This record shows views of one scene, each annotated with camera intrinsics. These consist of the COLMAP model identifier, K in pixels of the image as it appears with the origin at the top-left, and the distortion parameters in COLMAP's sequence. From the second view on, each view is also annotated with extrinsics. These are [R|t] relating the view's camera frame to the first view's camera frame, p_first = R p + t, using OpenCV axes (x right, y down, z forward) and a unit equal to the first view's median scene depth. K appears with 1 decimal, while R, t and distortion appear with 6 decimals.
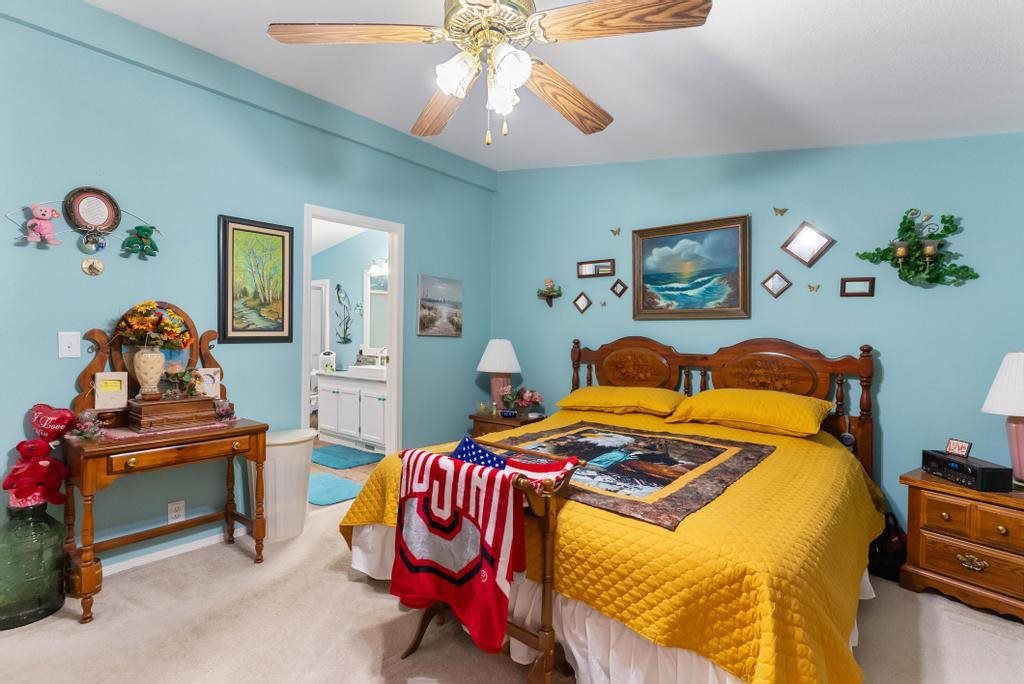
lens RADIAL K [[494.2, 0, 511.9], [0, 494.2, 333.9], [0, 0, 1]] dist [0.000015, 0.002169]
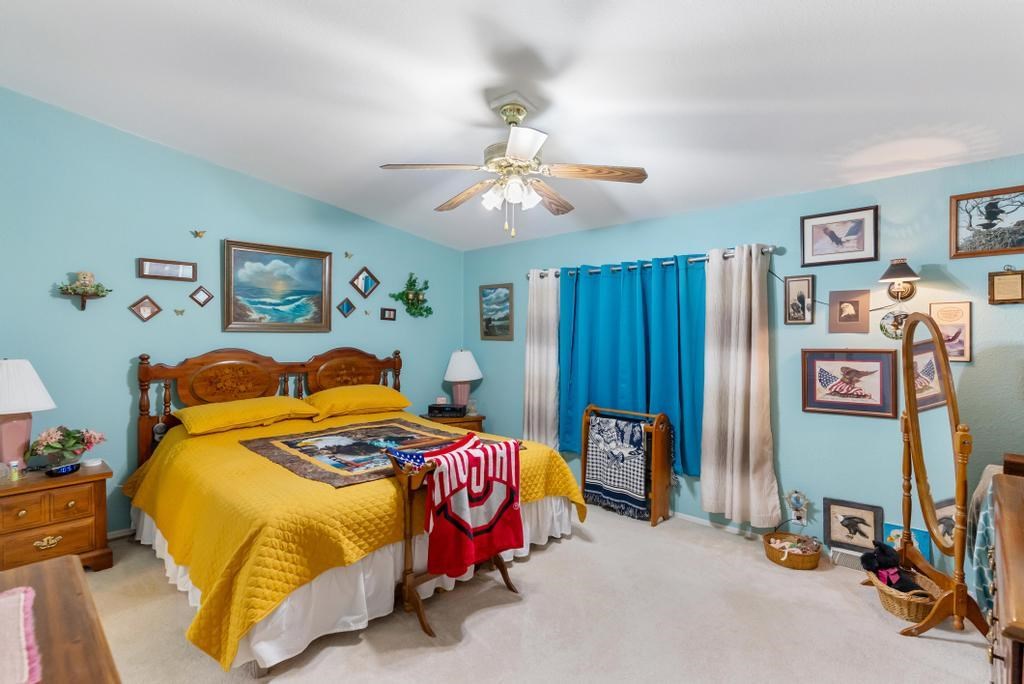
lens RADIAL K [[494.2, 0, 510.2], [0, 494.2, 343.0], [0, 0, 1]] dist [0.000015, 0.002169]
pose [[0.080979, -0.022919, 0.996452, -0.731411], [-0.005094, 0.999713, 0.023408, -0.034316], [-0.996703, -0.006971, 0.080839, 0.397800]]
